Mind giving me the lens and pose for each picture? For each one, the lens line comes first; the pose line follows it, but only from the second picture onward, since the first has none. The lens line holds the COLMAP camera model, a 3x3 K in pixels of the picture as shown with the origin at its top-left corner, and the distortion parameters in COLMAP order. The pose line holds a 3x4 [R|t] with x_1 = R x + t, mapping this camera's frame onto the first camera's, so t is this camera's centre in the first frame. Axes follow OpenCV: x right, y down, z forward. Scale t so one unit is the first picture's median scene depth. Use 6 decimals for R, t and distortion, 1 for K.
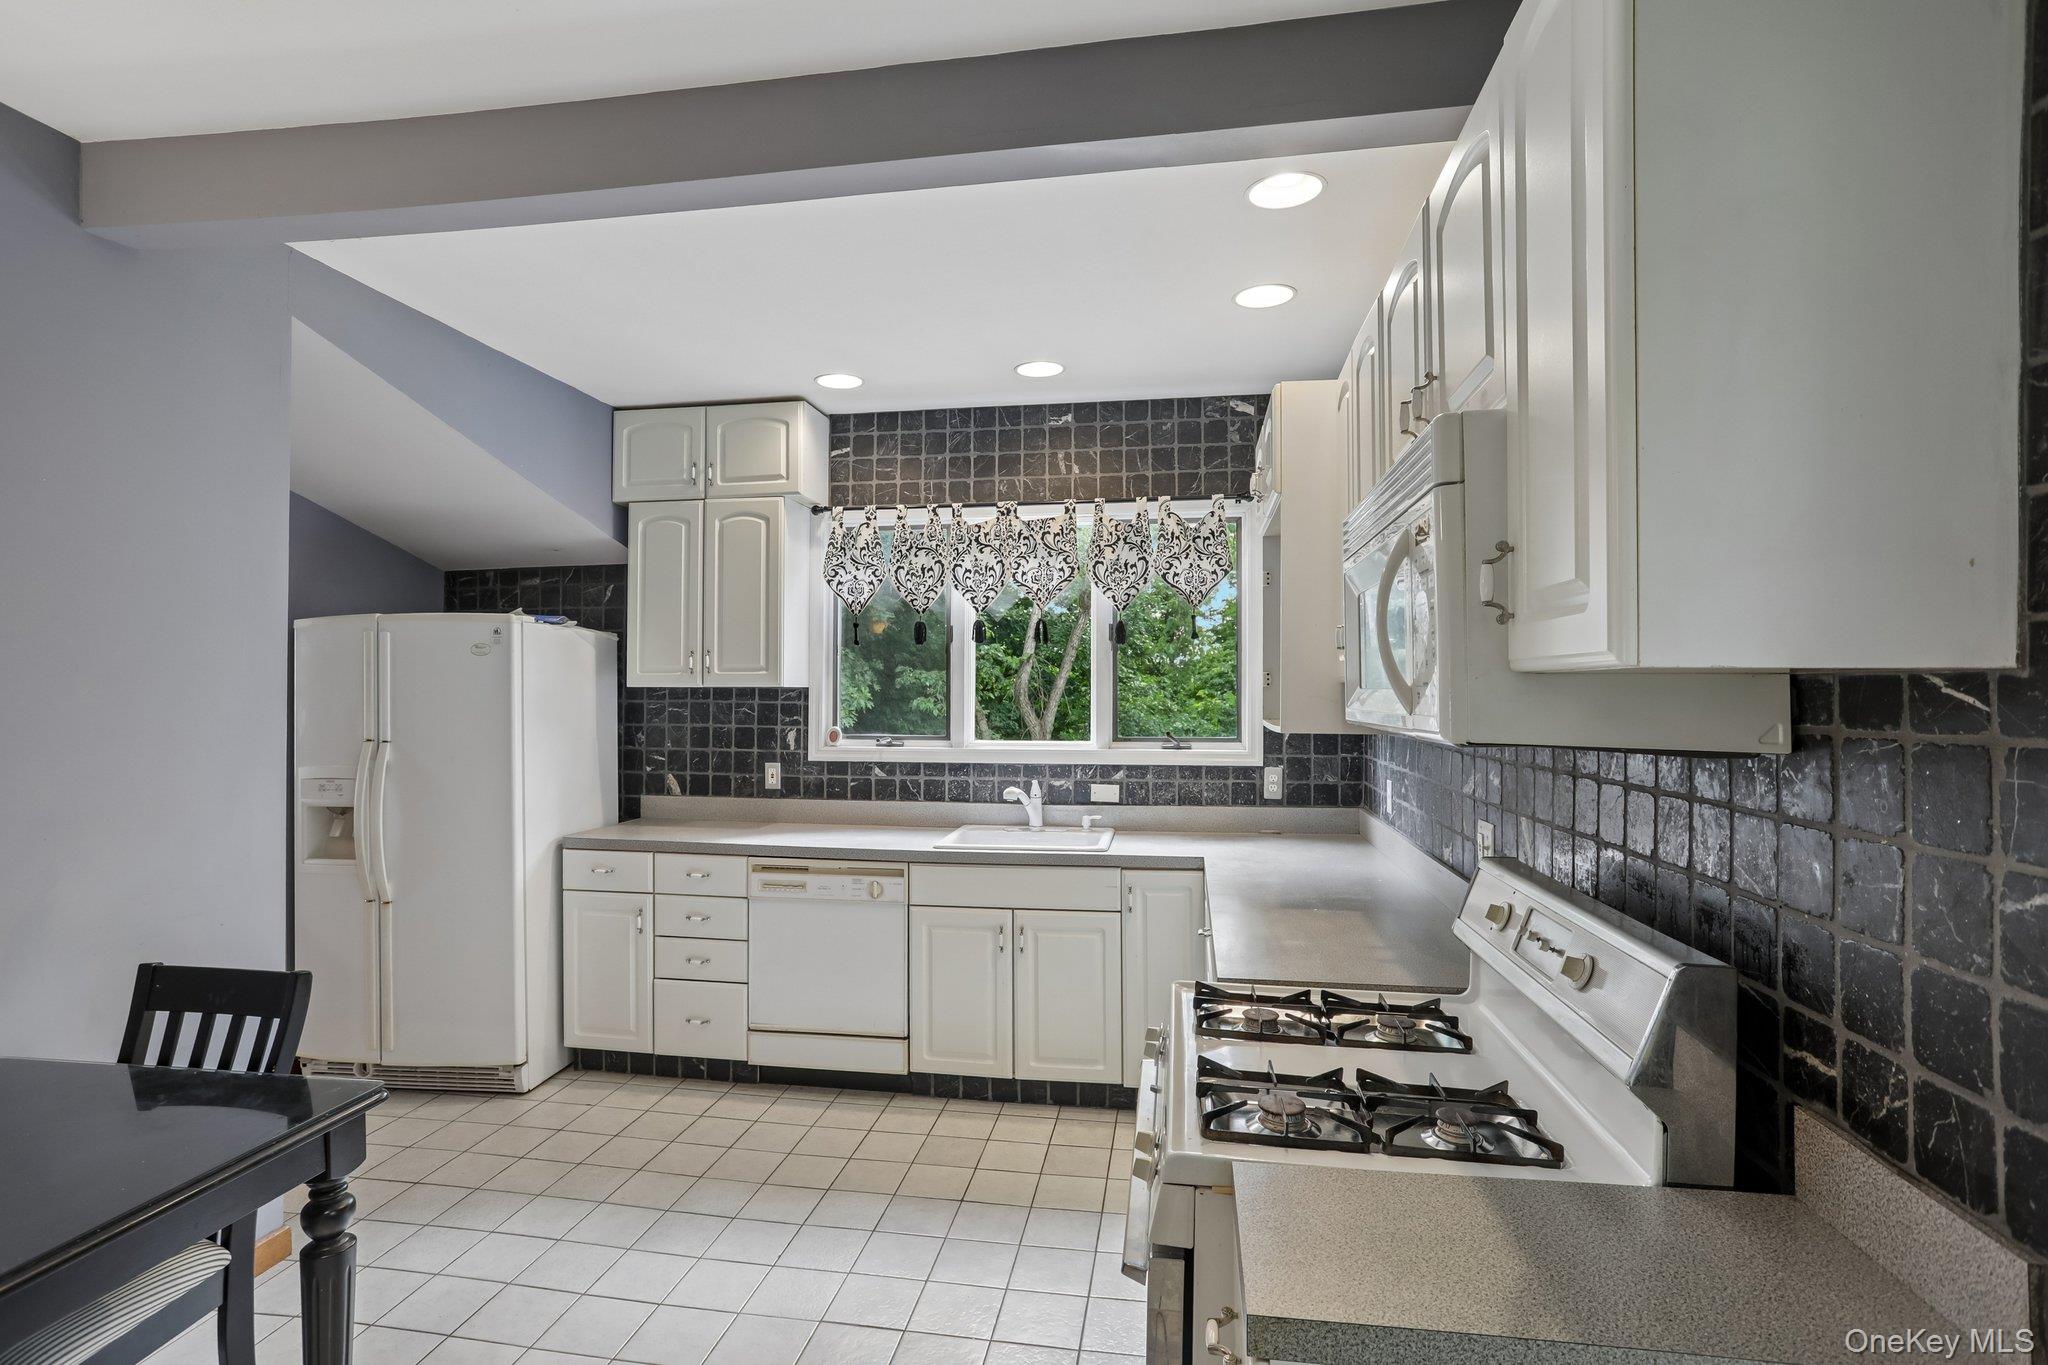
lens RADIAL K [[1014.9, 0, 1014.5], [0, 1014.9, 686.0], [0, 0, 1]] dist [-0.046375, 0.033020]
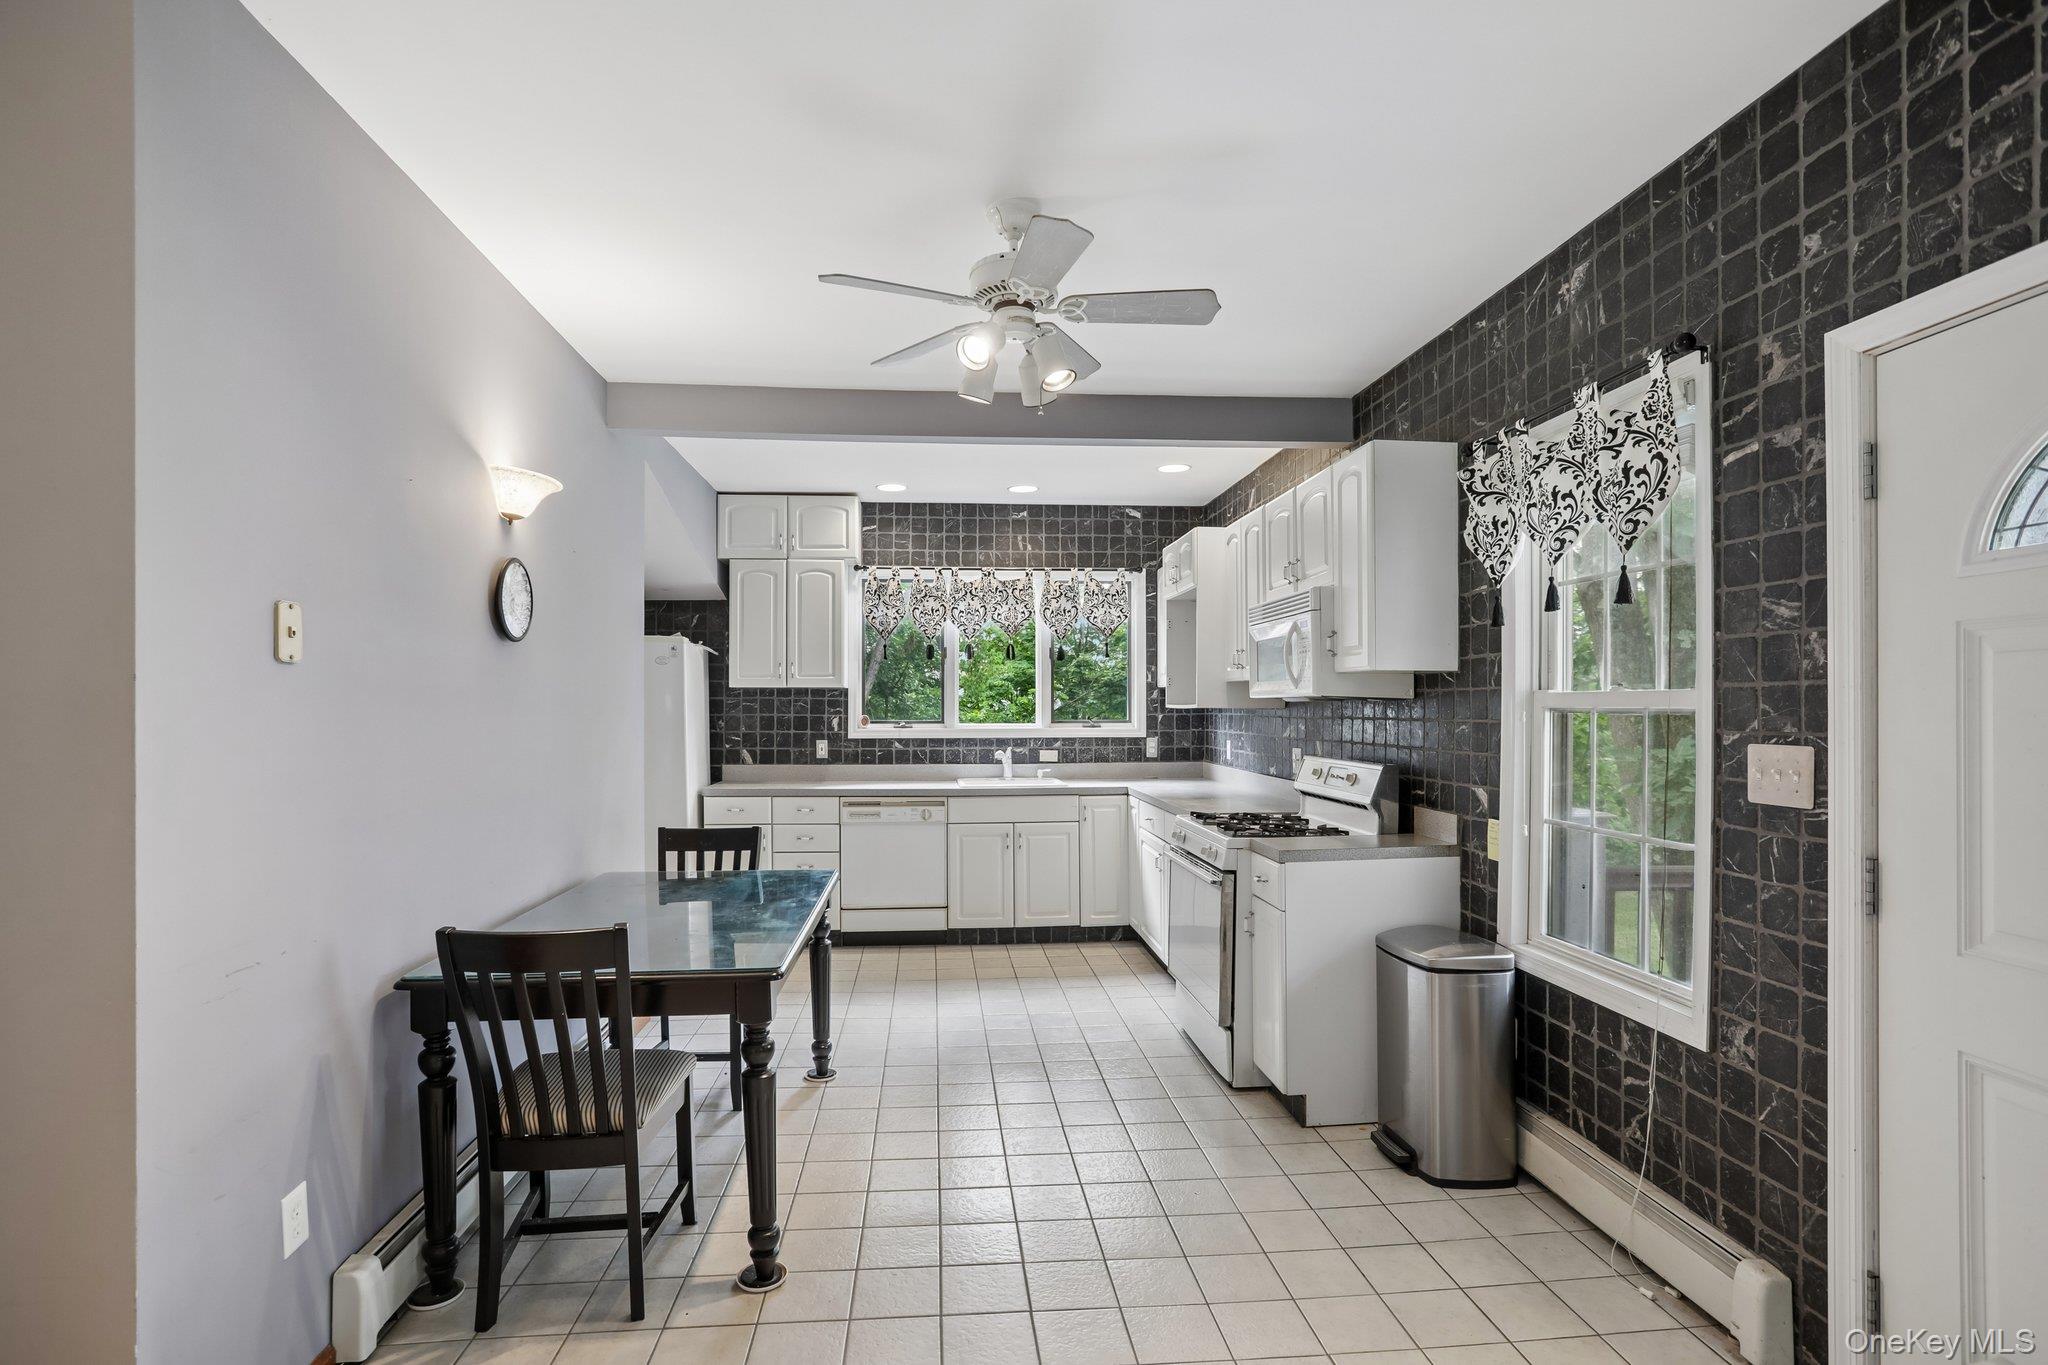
lens RADIAL K [[1014.9, 0, 1015.2], [0, 1014.9, 713.1], [0, 0, 1]] dist [-0.046375, 0.033020]
pose [[0.968240, -0.003822, 0.249995, -0.351448], [0.000672, 0.999919, 0.012686, 0.019874], [-0.250024, -0.012115, 0.968164, -0.501865]]
